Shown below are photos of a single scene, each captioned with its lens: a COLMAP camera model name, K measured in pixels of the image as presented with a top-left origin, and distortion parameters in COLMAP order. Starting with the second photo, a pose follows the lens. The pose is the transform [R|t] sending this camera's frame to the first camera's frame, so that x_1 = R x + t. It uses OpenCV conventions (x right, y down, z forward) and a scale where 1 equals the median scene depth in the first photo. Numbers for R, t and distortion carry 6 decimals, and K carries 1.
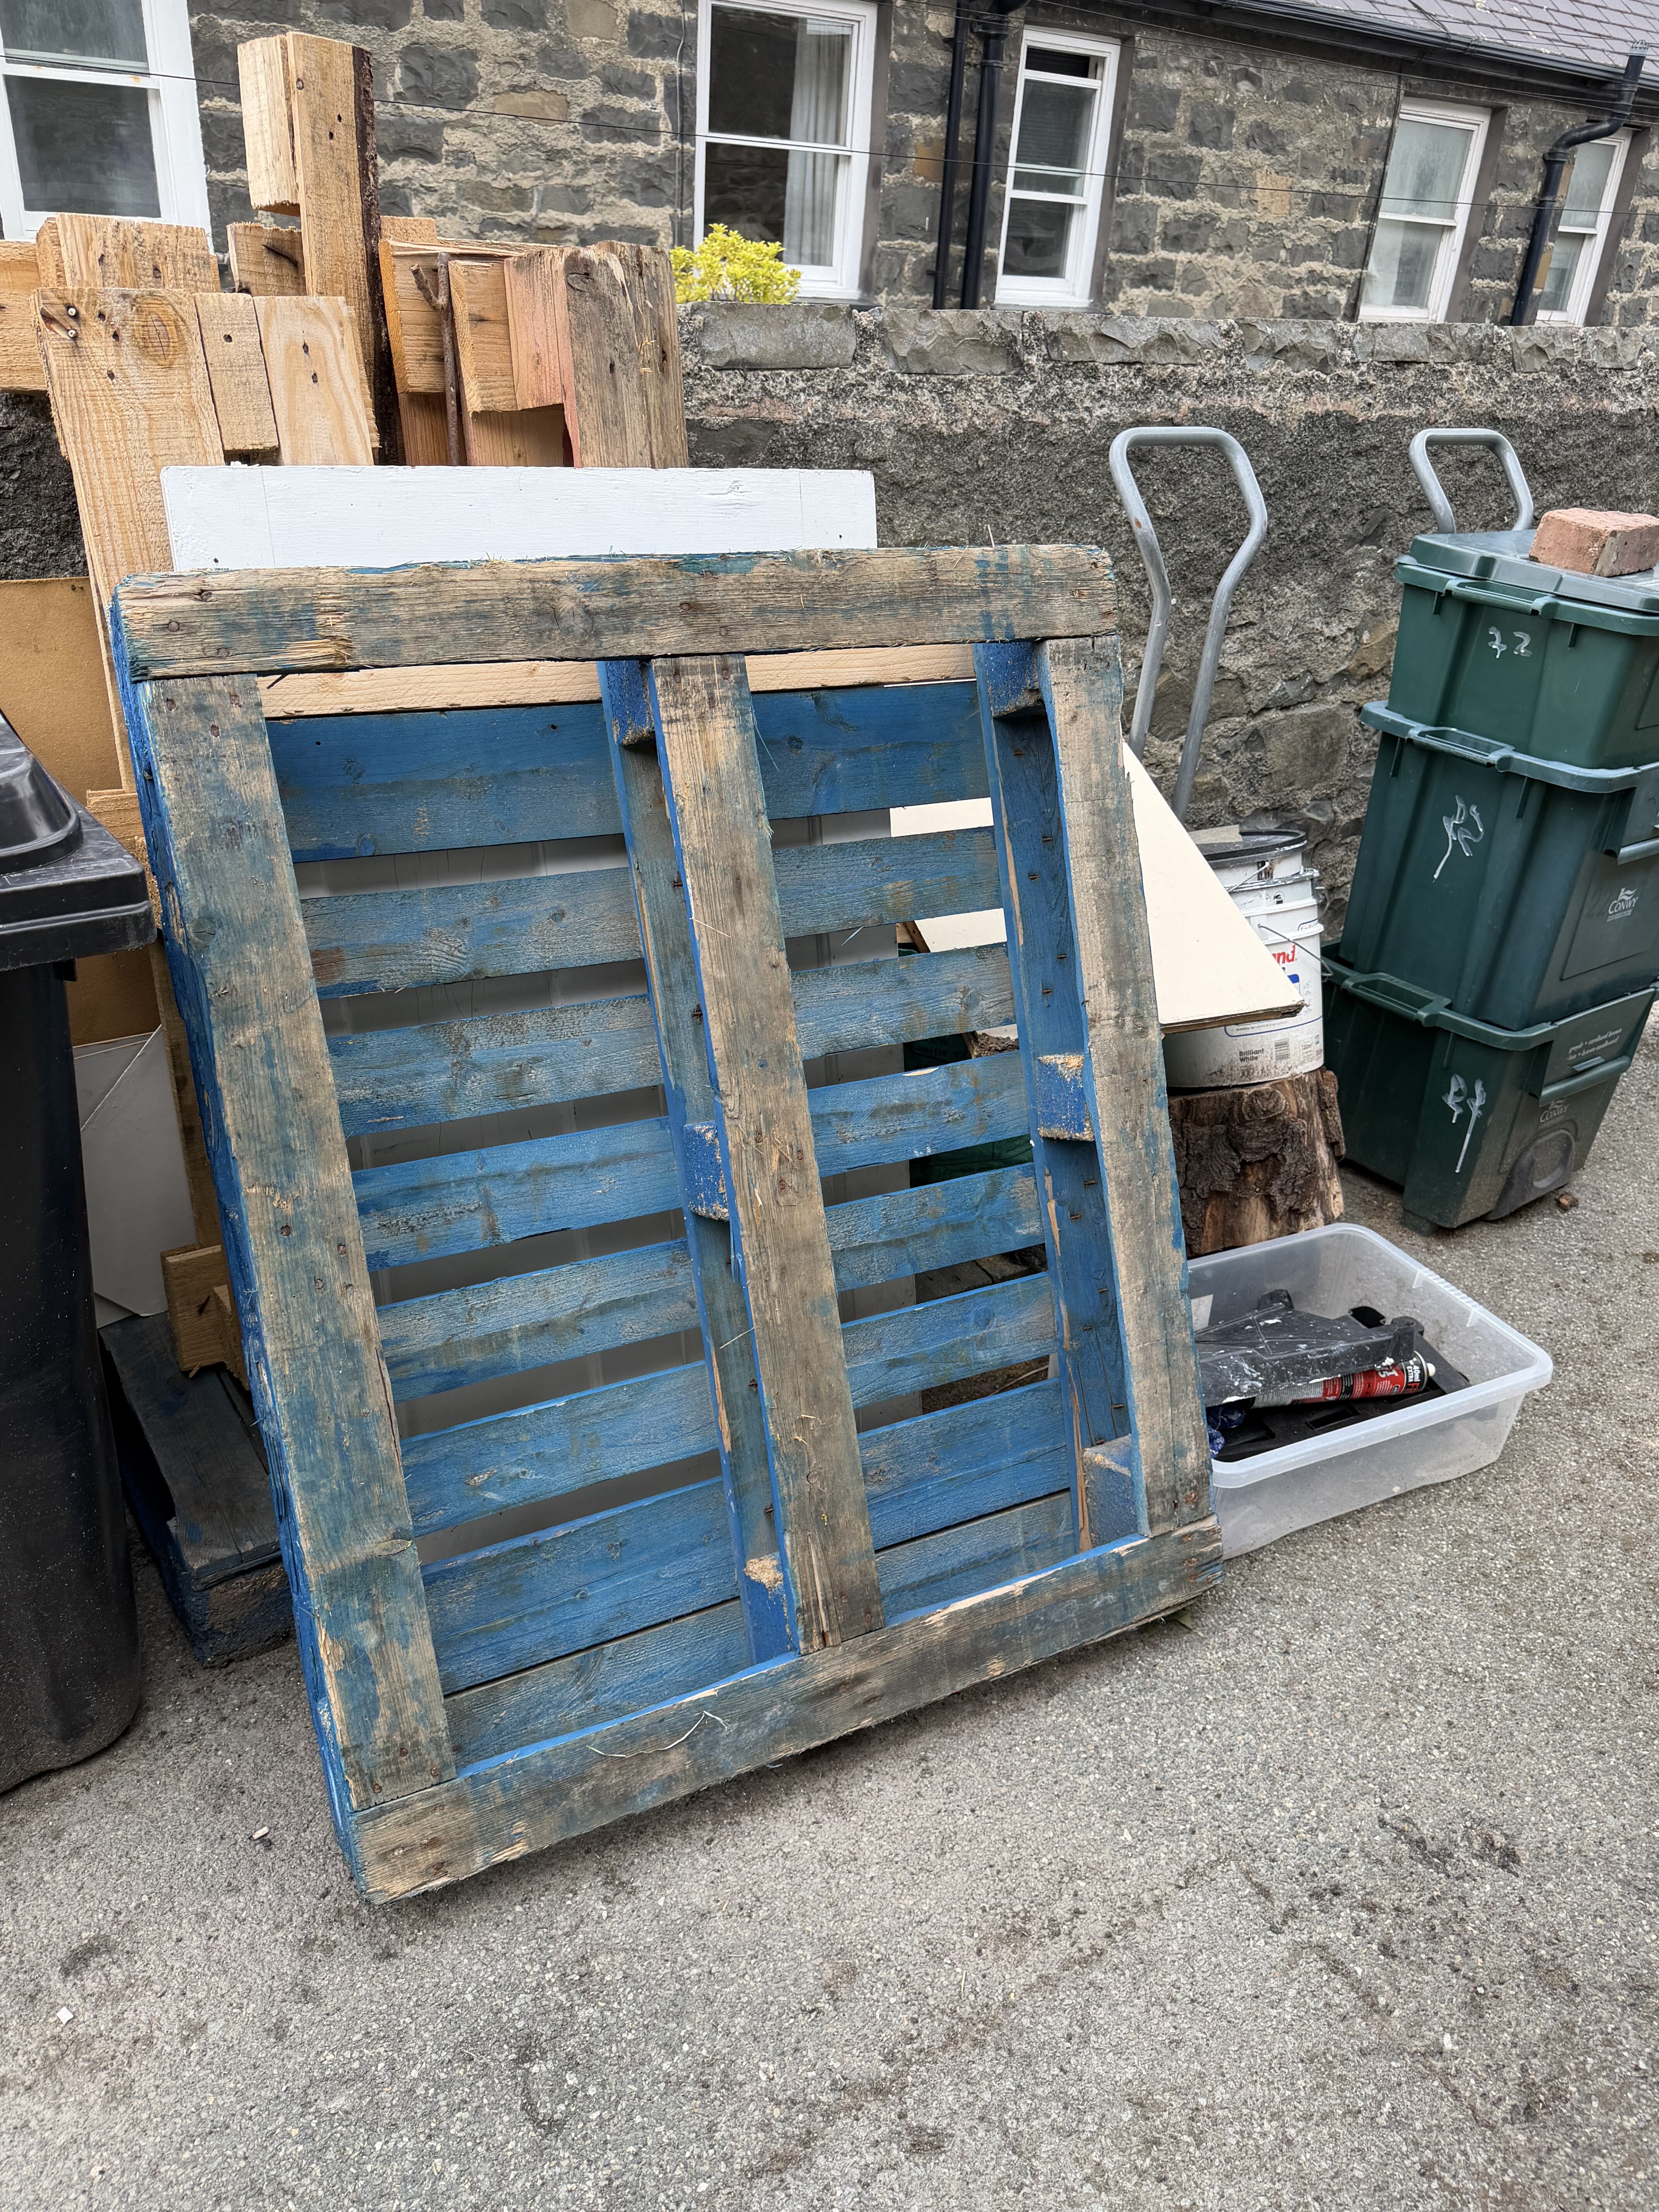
lens RADIAL K [[1593.7, 0, 838.9], [0, 1593.7, 1110.3], [0, 0, 1]] dist [0.035067, -0.039359]
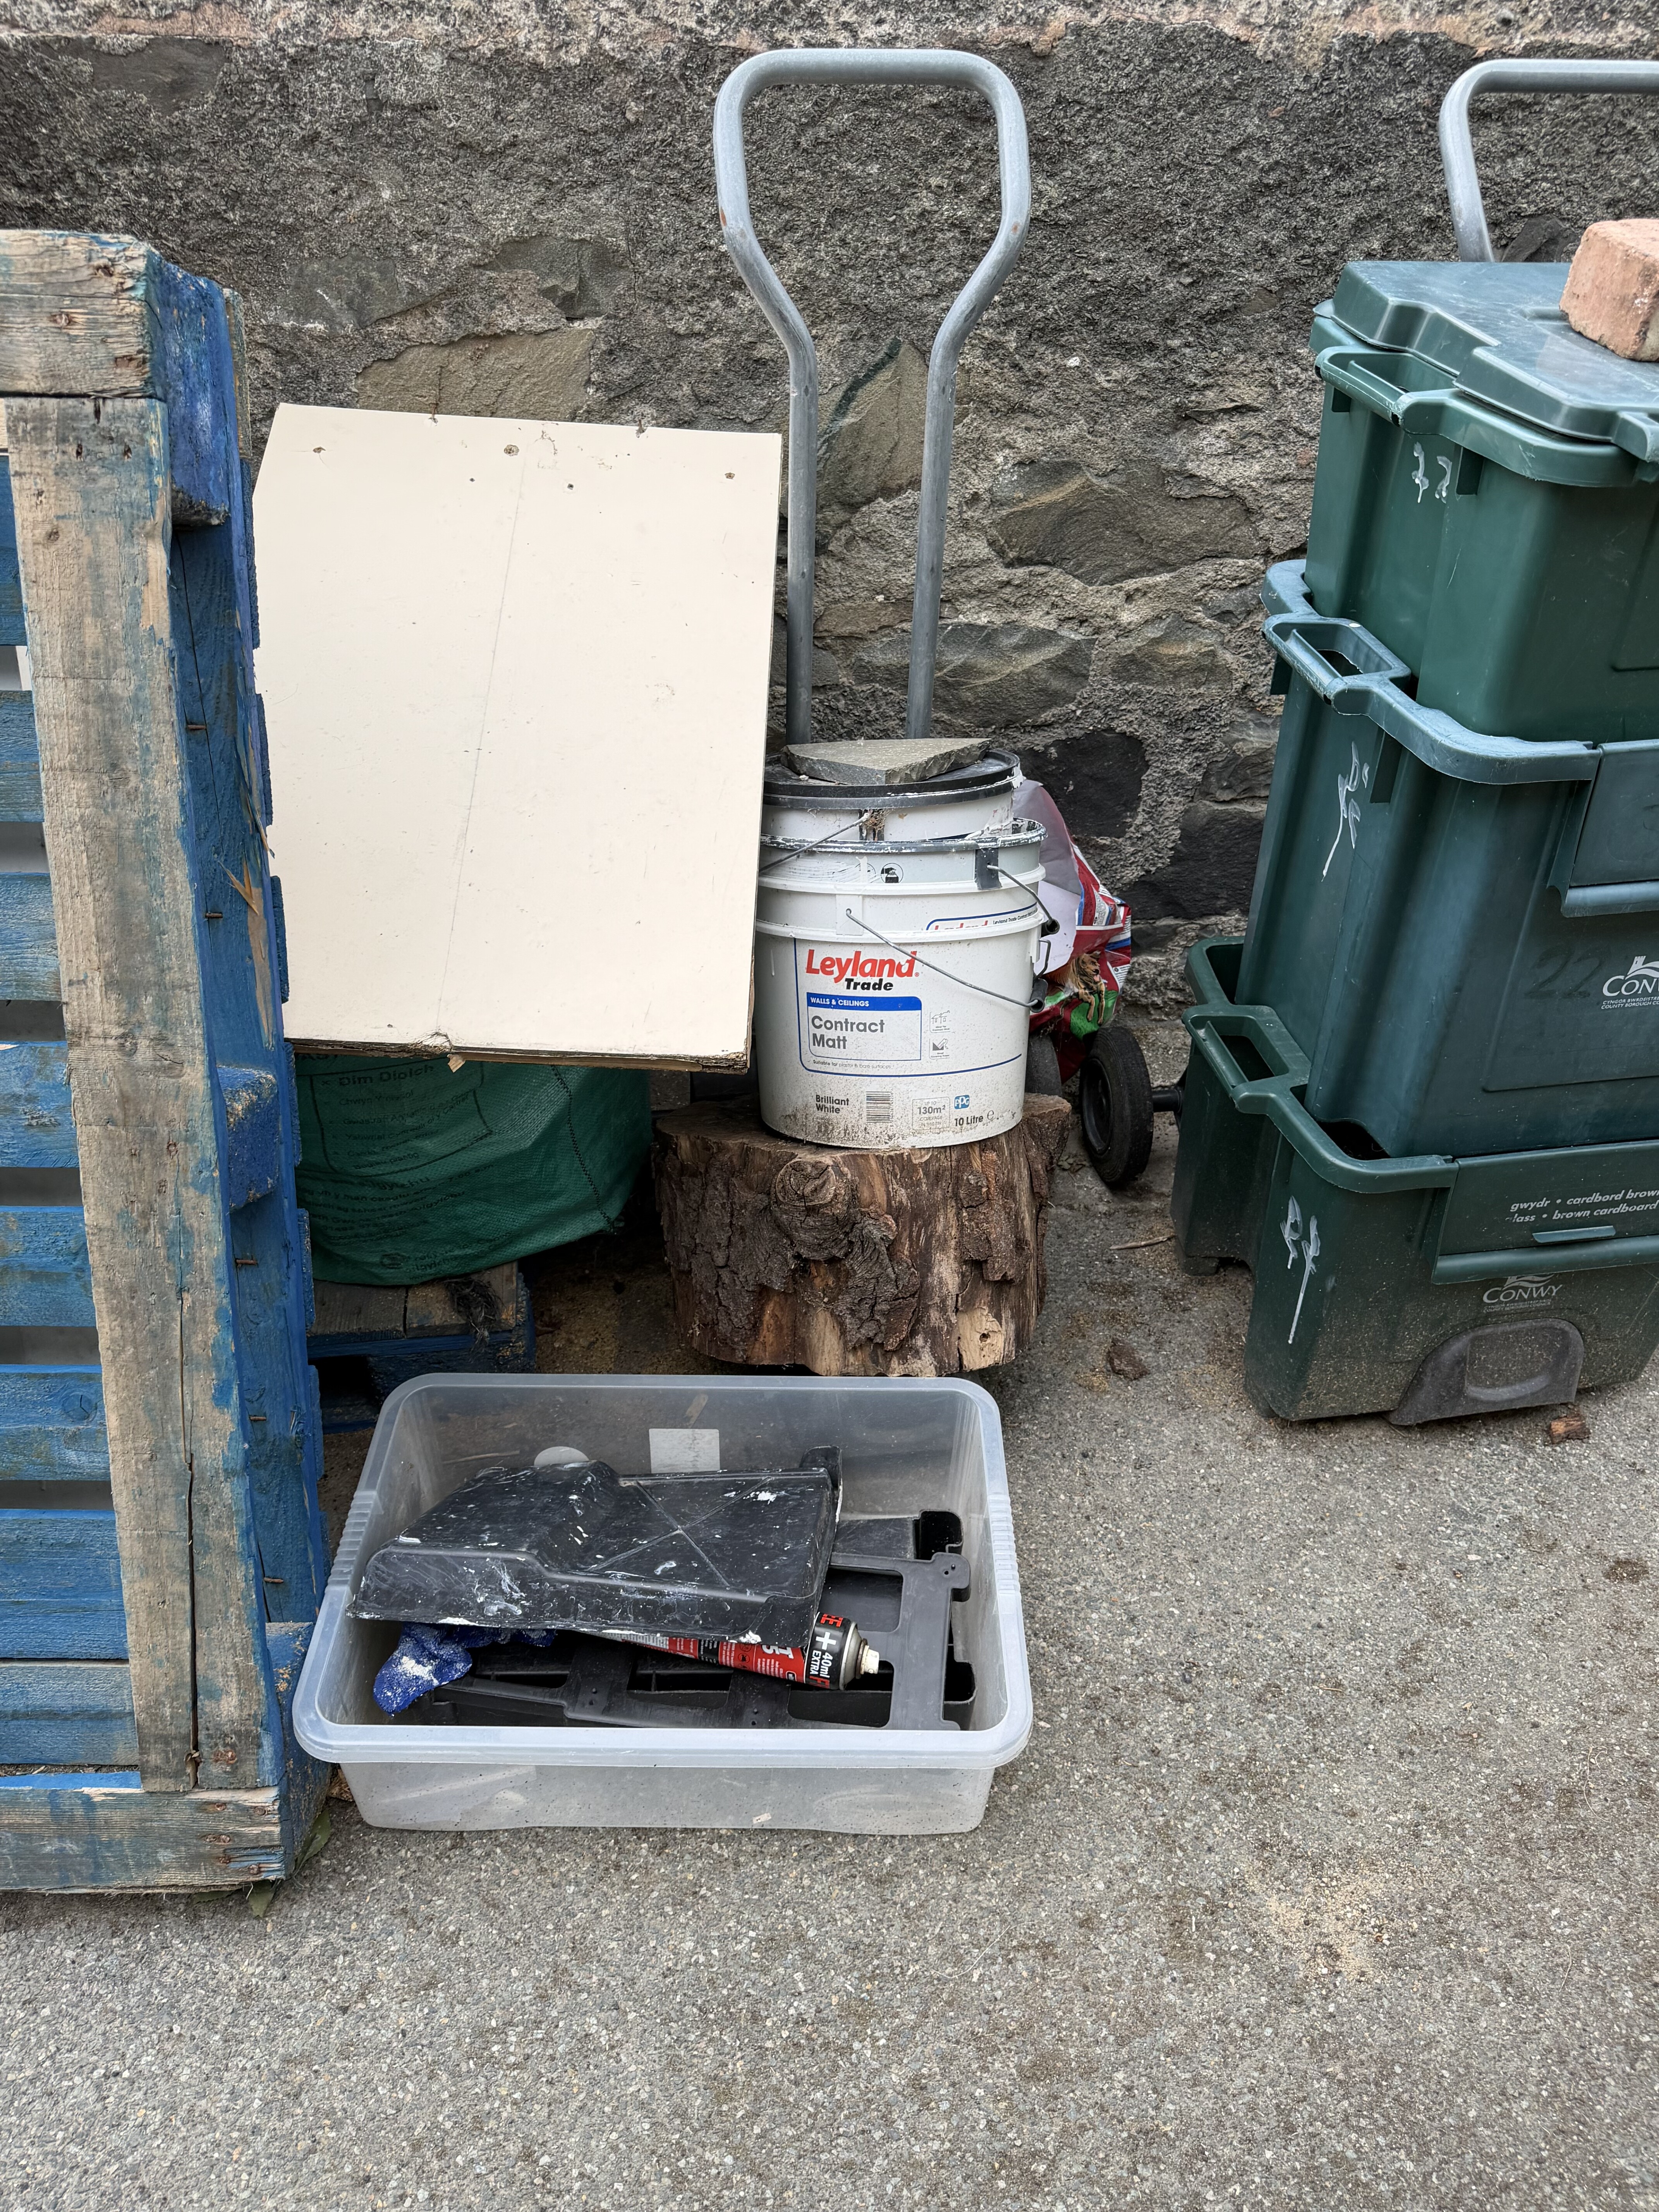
lens RADIAL K [[1593.7, 0, 837.0], [0, 1593.7, 1104.1], [0, 0, 1]] dist [0.035067, -0.039359]
pose [[0.889371, 0.238428, -0.390092, 0.514656], [-0.182391, 0.967441, 0.175477, -0.148435], [0.419229, -0.084915, 0.903901, 0.418896]]
